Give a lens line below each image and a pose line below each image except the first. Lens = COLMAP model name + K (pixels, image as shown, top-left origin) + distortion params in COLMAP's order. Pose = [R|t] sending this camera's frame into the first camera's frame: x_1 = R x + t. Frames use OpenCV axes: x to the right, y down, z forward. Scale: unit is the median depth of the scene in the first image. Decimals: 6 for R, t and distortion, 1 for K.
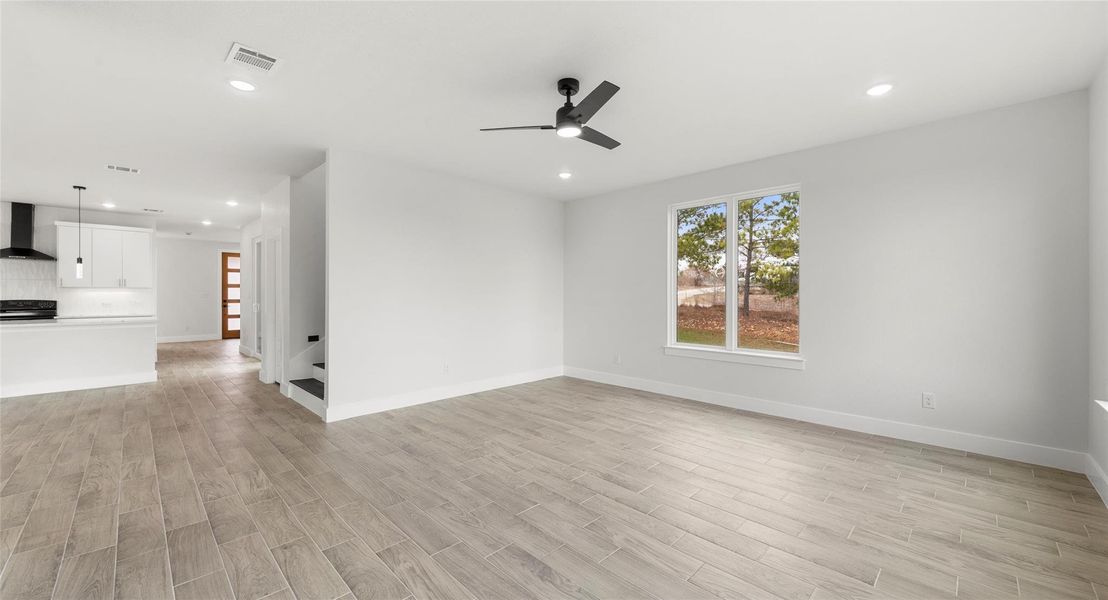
lens RADIAL K [[420.0, 0, 544.1], [0, 420.0, 292.0], [0, 0, 1]] dist [-0.001600, -0.000389]
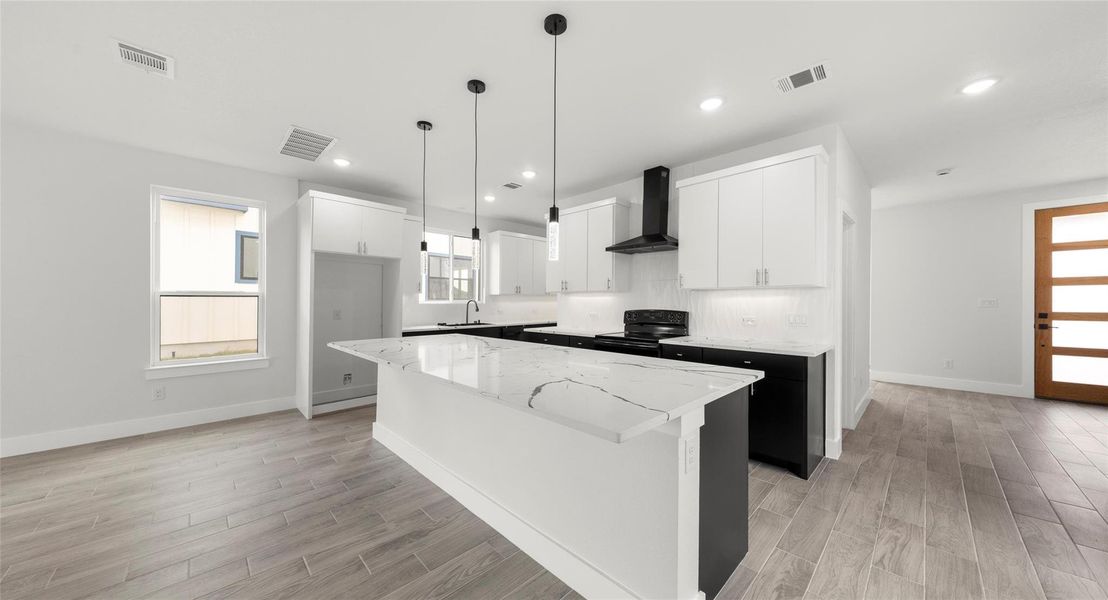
lens RADIAL K [[370.9, 0, 559.3], [0, 370.9, 304.8], [0, 0, 1]] dist [0.011414, -0.000014]
pose [[0.018416, 0.006502, -0.999809, -0.503425], [0.009299, 0.999934, 0.006674, 0.003734], [0.999787, -0.009420, 0.018355, 0.653680]]
